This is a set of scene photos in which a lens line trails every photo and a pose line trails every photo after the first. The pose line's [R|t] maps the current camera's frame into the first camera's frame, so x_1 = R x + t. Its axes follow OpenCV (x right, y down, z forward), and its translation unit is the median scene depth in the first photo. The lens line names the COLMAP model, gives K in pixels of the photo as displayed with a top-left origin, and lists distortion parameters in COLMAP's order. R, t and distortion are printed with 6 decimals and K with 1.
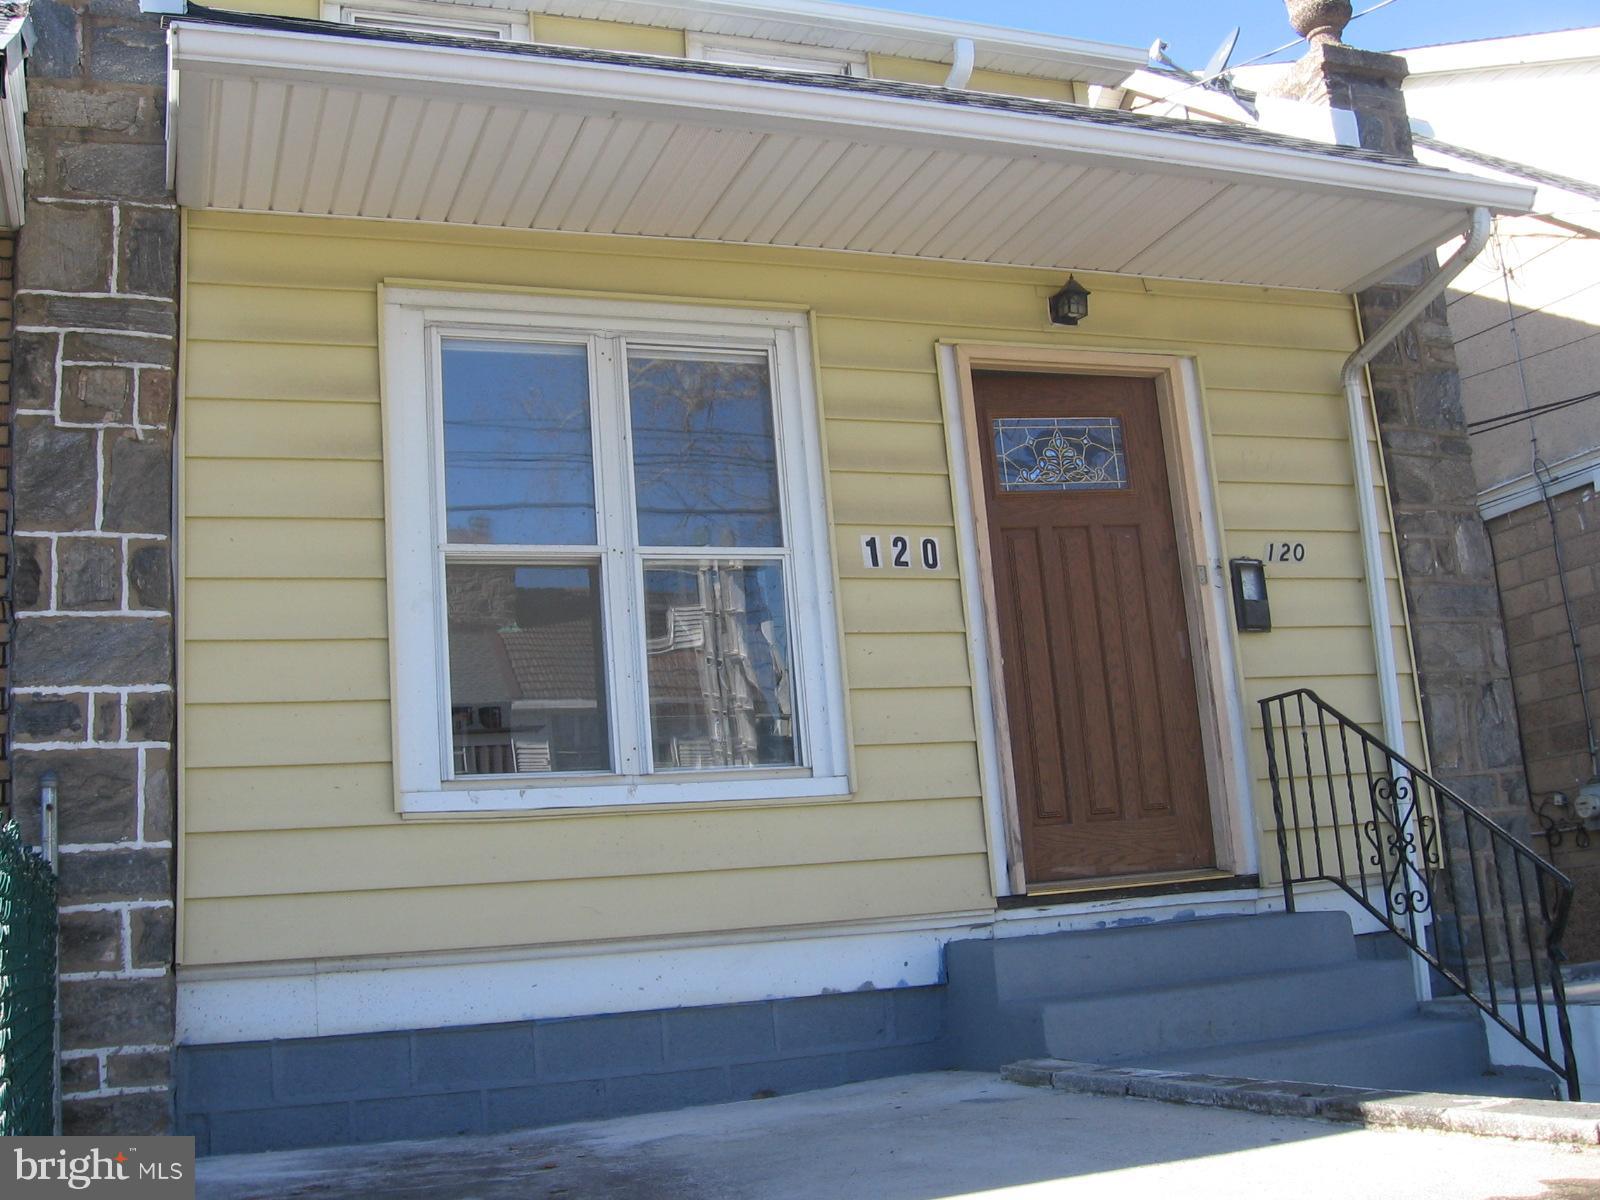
lens RADIAL K [[1661.3, 0, 800.0], [0, 1661.3, 600.0], [0, 0, 1]] dist [-0.118863, 0.008015]
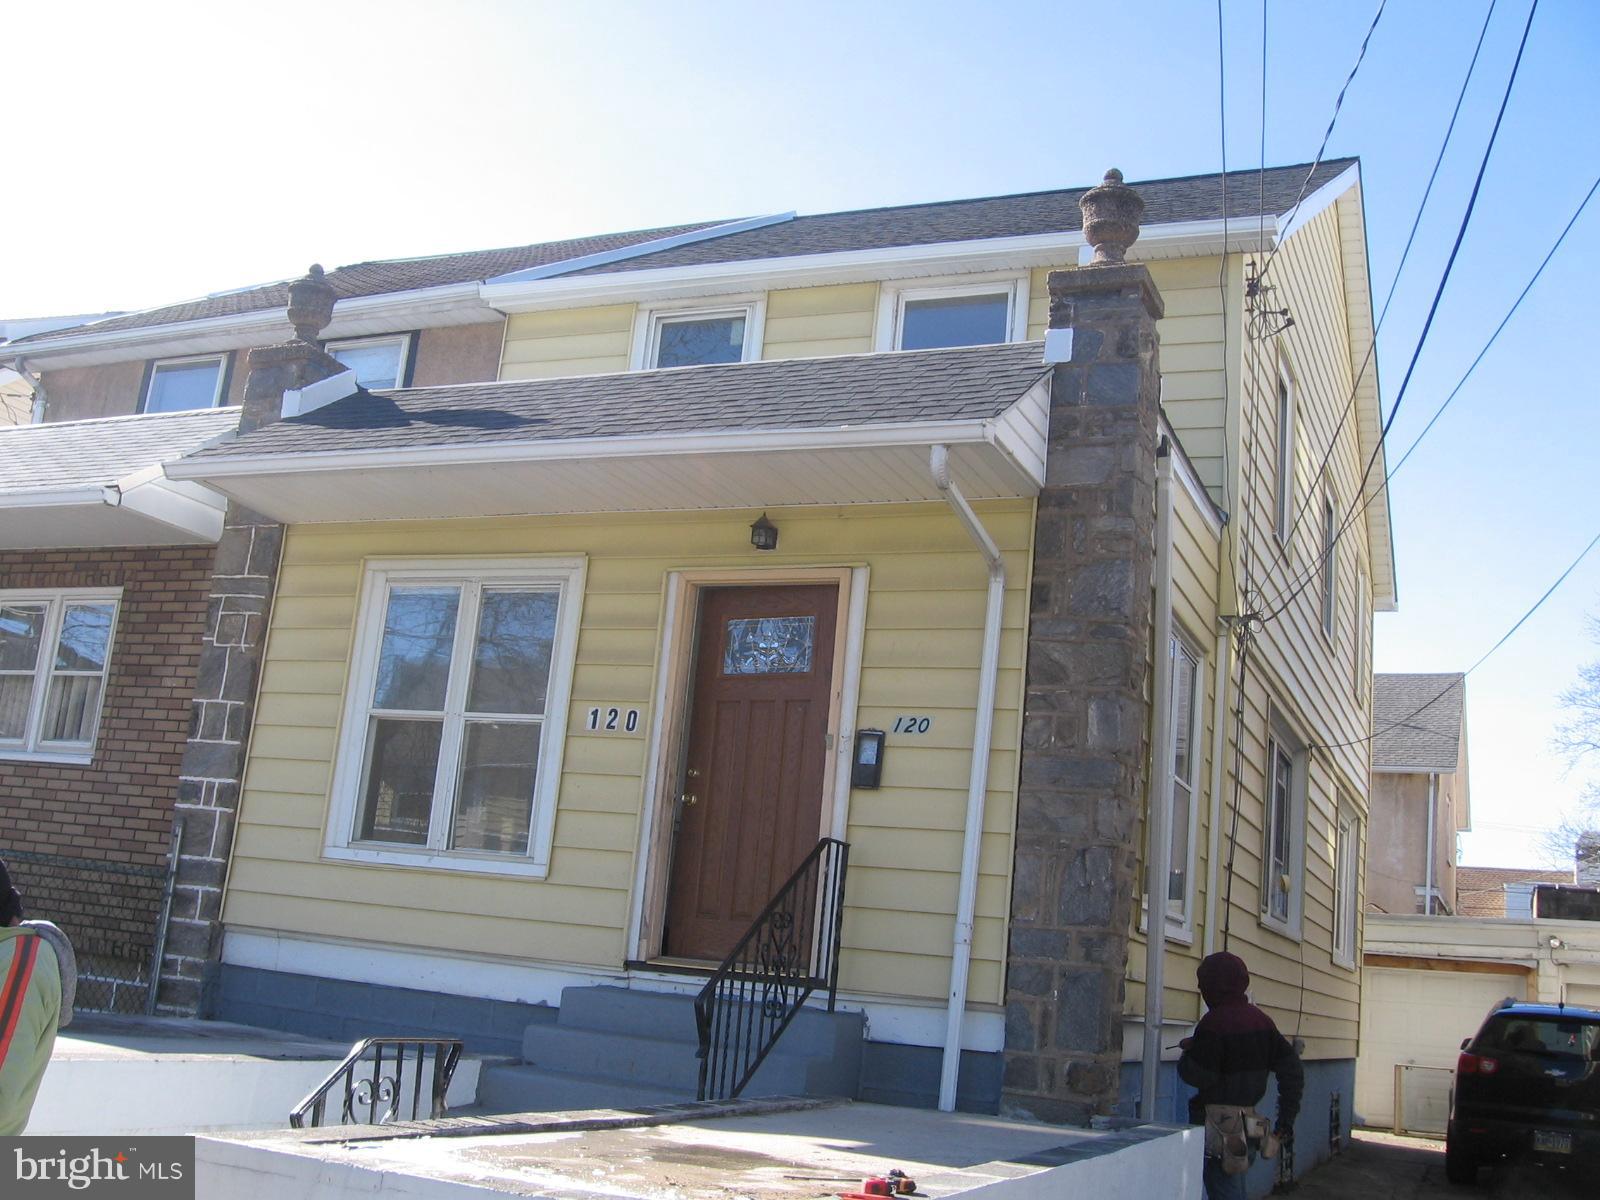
lens RADIAL K [[1661.3, 0, 800.0], [0, 1661.3, 600.0], [0, 0, 1]] dist [-0.118863, 0.008015]
pose [[0.703311, -0.011063, -0.710796, 1.266404], [-0.009421, 0.999646, -0.024880, -0.102871], [0.710820, 0.024195, 0.702958, 0.080037]]
